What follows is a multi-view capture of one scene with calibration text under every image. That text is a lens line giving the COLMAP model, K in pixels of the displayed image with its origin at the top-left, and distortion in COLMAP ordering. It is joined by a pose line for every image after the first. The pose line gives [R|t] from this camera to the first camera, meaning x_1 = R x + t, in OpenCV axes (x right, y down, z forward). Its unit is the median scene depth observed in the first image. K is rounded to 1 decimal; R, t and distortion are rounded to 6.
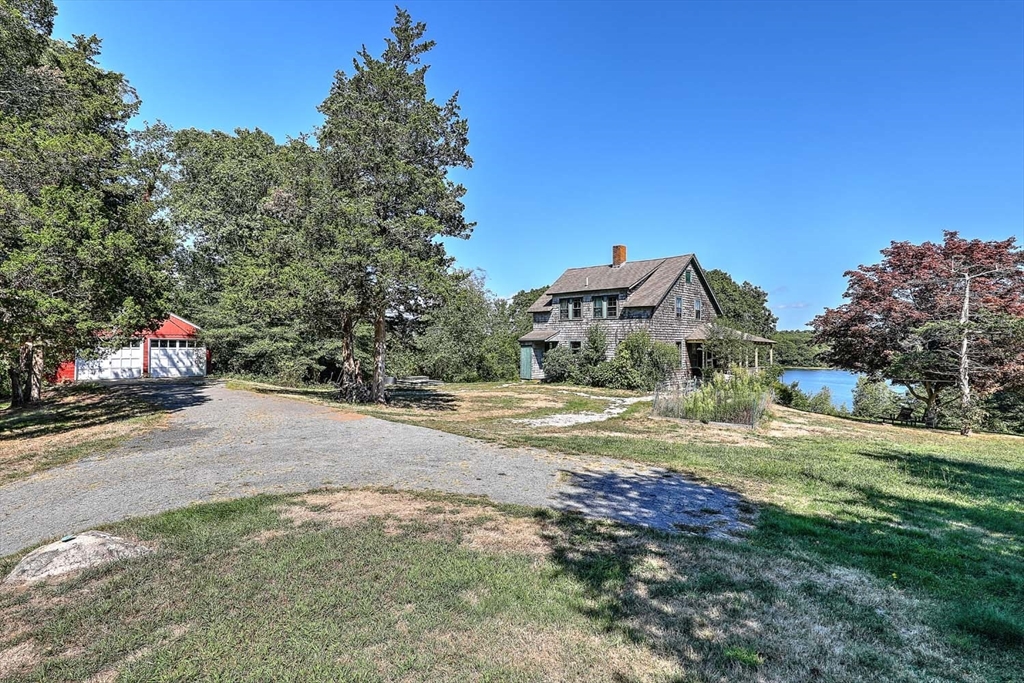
lens RADIAL K [[505.3, 0, 512.0], [0, 505.3, 341.5], [0, 0, 1]] dist [-0.000962, -0.000334]
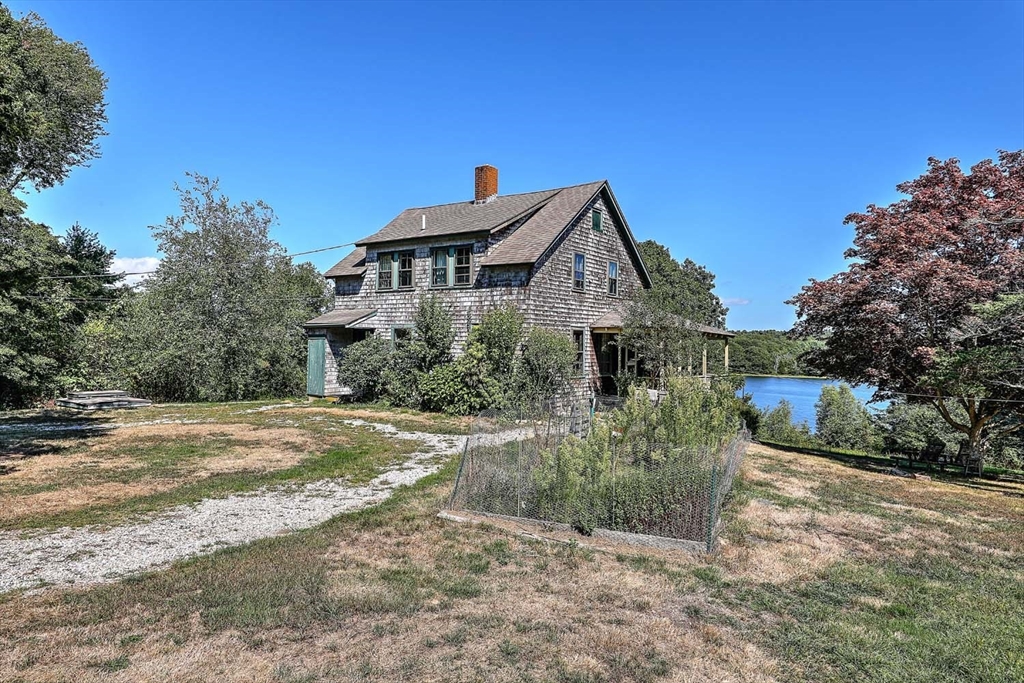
lens RADIAL K [[628.3, 0, 514.8], [0, 628.3, 343.4], [0, 0, 1]] dist [0.005307, 0.001394]
pose [[0.986046, 0.009941, 0.166177, 0.137923], [-0.010364, 0.999945, 0.001676, 0.014400], [-0.166151, -0.003375, 0.986094, 0.303211]]
